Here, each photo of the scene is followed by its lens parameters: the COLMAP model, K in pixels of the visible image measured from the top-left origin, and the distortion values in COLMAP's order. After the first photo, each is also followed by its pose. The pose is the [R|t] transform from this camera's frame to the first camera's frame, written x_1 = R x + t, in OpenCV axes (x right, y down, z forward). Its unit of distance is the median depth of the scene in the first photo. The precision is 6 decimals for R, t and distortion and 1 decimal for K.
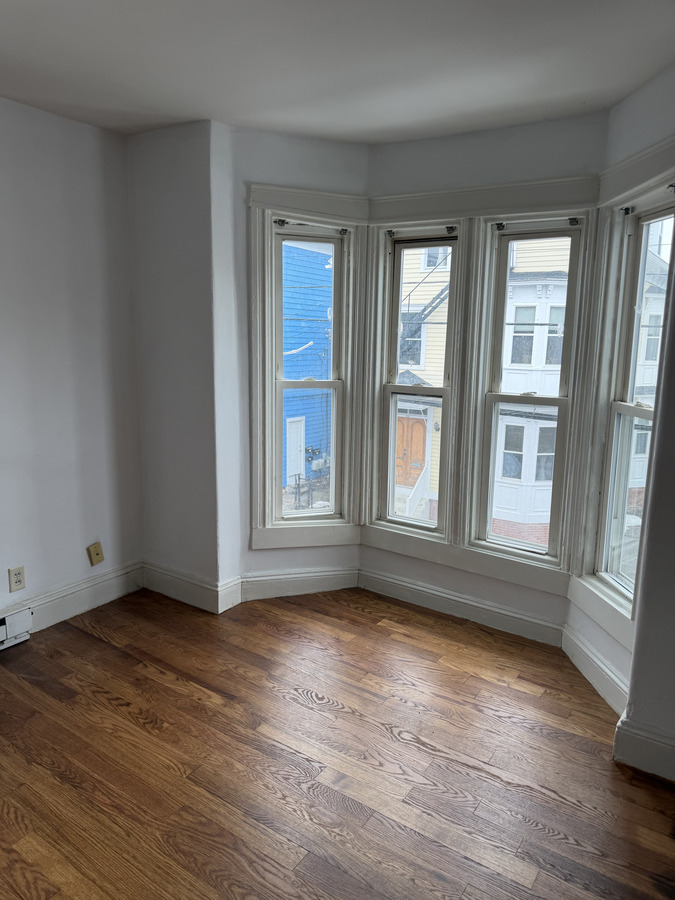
lens RADIAL K [[626.9, 0, 337.5], [0, 626.9, 450.0], [0, 0, 1]] dist [0.039275, -0.039695]
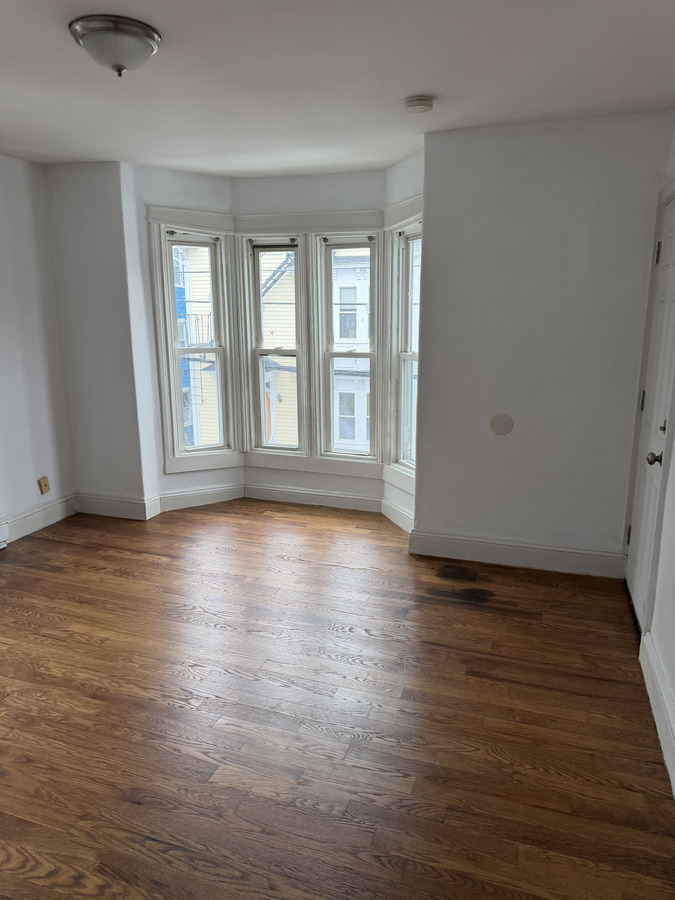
lens RADIAL K [[592.6, 0, 337.5], [0, 592.6, 450.0], [0, 0, 1]] dist [0.156318, -0.318794]
pose [[0.965195, -0.078622, 0.249435, -0.109597], [0.068126, 0.996400, 0.050450, 0.075109], [-0.252504, -0.031701, 0.967076, -0.403313]]
